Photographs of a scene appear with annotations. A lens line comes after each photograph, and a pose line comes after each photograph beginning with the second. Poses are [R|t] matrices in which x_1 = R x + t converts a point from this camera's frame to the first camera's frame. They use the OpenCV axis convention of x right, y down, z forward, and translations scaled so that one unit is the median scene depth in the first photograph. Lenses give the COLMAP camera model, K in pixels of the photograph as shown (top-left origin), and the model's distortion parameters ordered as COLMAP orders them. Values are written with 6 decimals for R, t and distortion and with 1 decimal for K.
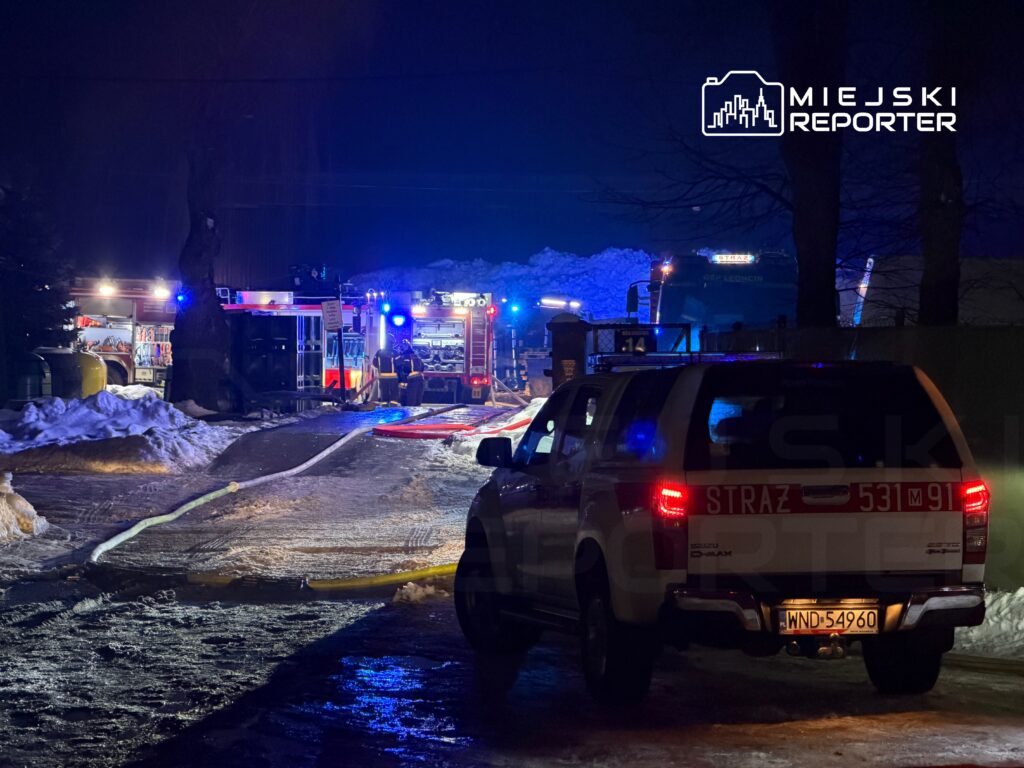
lens RADIAL K [[3186.0, 0, 512.2], [0, 3186.0, 383.8], [0, 0, 1]] dist [-0.080734, 0.000000]
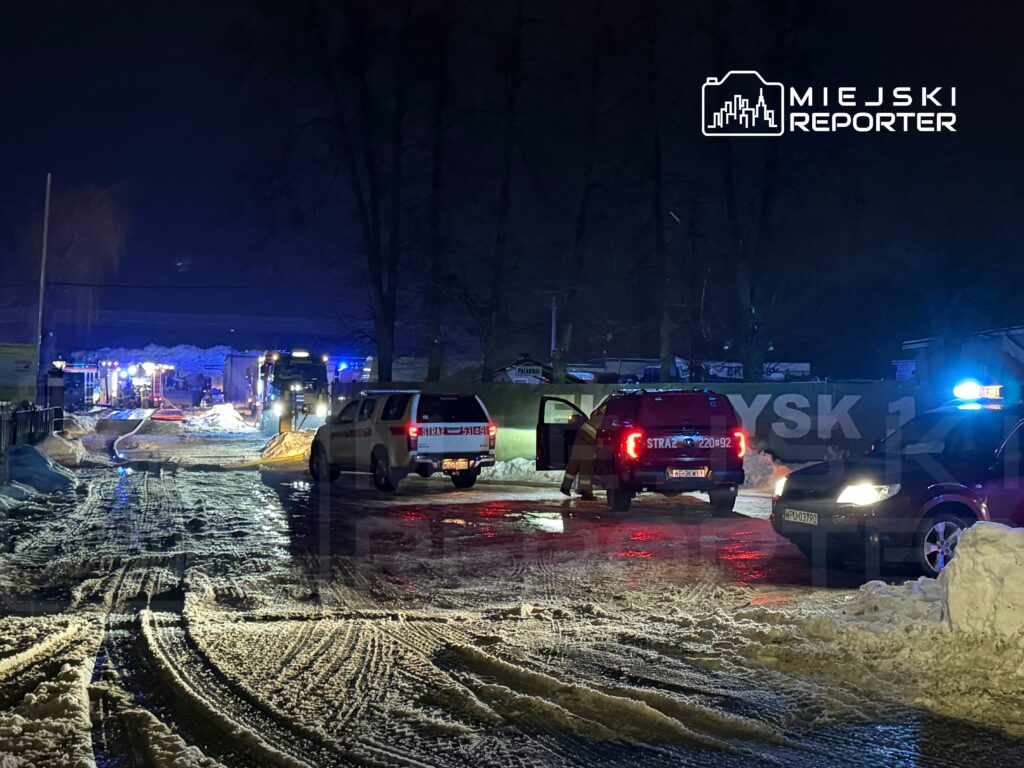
lens RADIAL K [[1399.9, 0, 511.7], [0, 1399.9, 384.9], [0, 0, 1]] dist [-0.010445, 0.000000]
pose [[0.953341, 0.007629, 0.301798, -0.305567], [-0.003879, 0.999908, -0.013023, 0.004582], [-0.301869, 0.011245, 0.953283, -0.500040]]
